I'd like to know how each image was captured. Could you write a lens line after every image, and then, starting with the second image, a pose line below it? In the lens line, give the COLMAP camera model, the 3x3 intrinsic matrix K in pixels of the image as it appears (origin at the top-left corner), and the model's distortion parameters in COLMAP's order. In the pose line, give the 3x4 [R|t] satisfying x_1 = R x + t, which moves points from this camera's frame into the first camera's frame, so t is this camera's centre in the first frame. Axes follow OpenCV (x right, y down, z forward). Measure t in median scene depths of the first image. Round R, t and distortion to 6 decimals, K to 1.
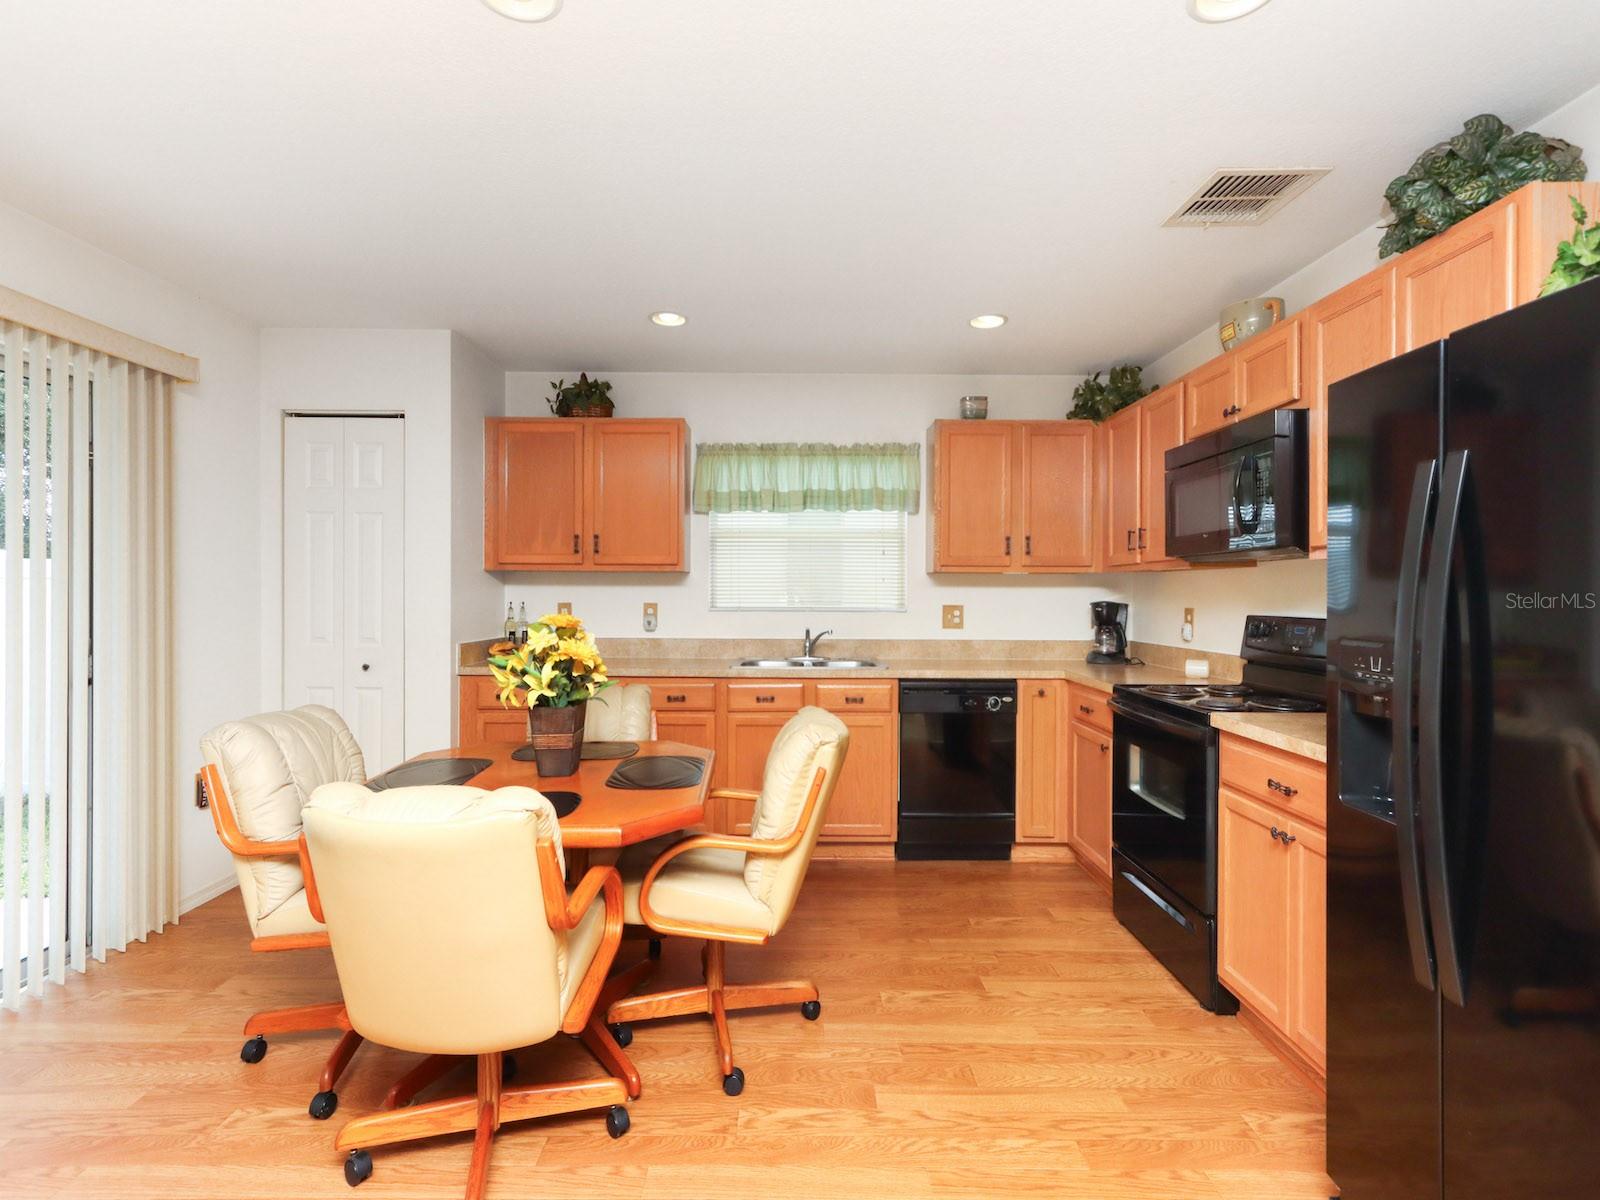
lens RADIAL K [[756.7, 0, 794.9], [0, 756.7, 591.7], [0, 0, 1]] dist [0.006089, 0.001373]
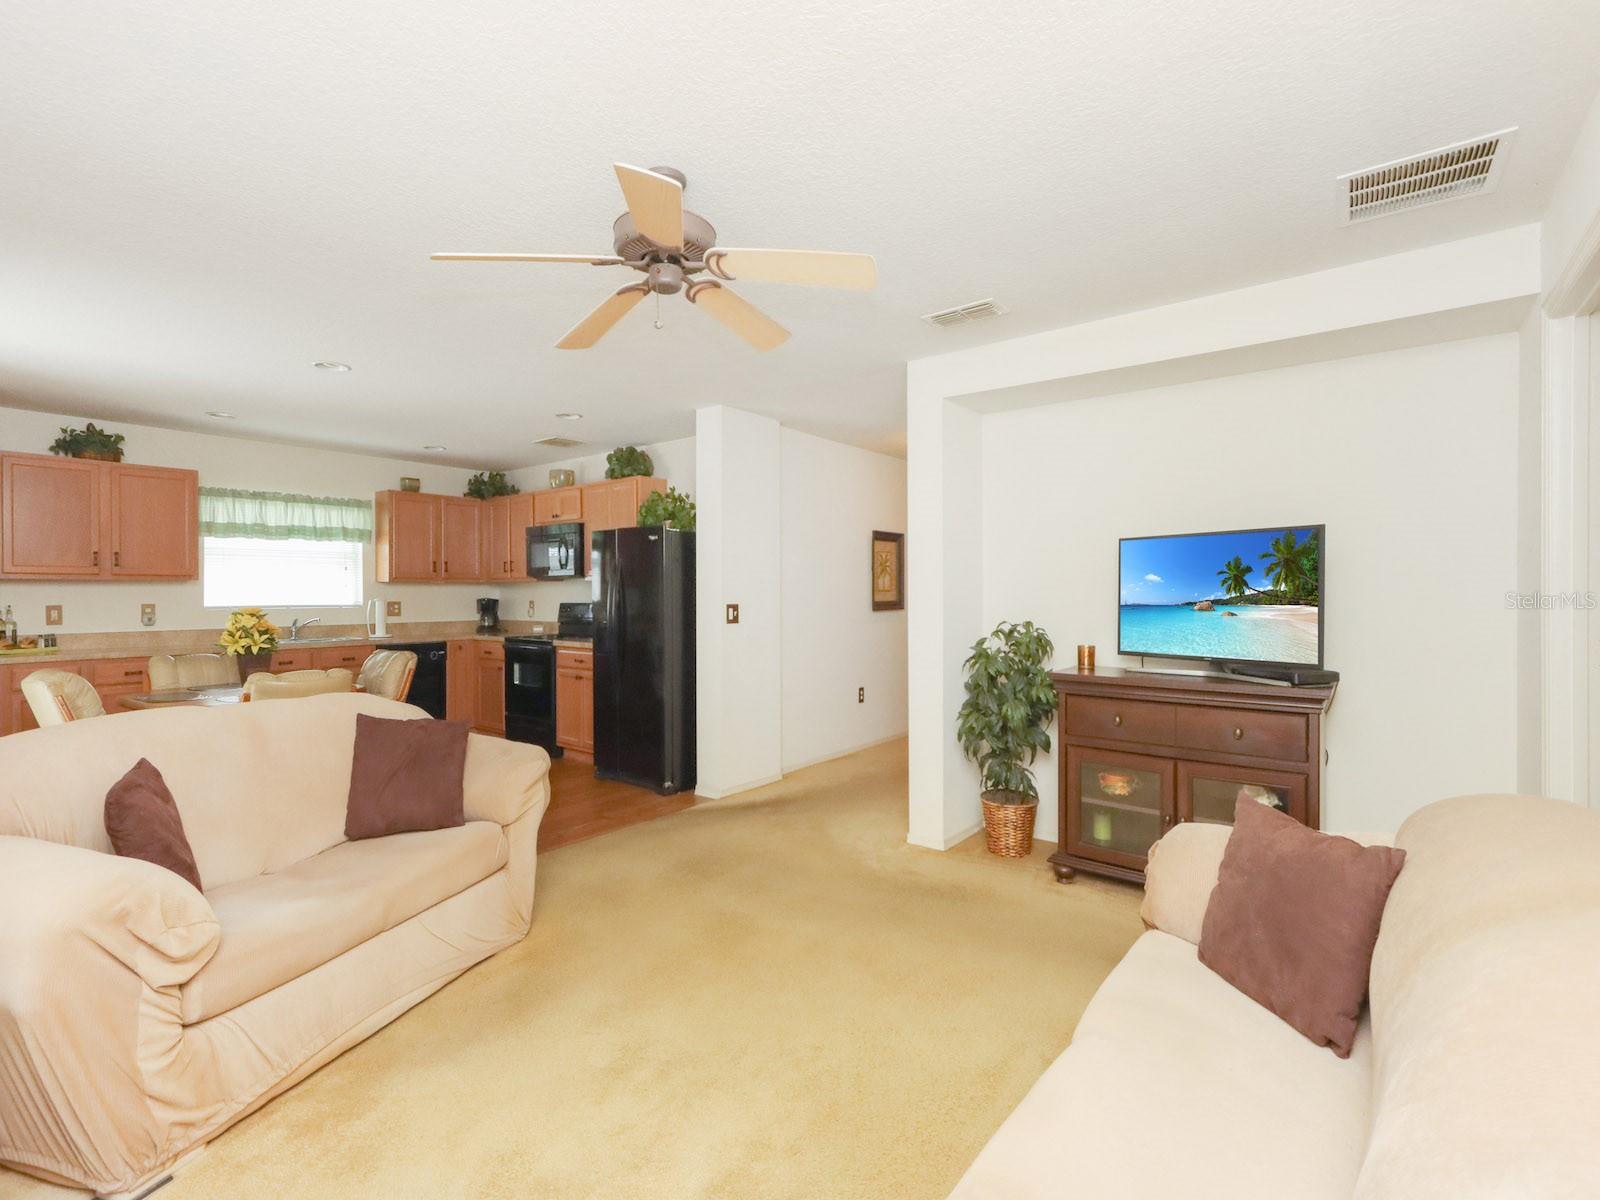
lens RADIAL K [[756.7, 0, 810.0], [0, 756.7, 596.4], [0, 0, 1]] dist [0.006089, 0.001373]
pose [[0.620300, -0.012214, 0.784270, -0.548034], [0.006302, 0.999924, 0.010588, -0.005568], [-0.784339, -0.001625, 0.620330, -0.755575]]
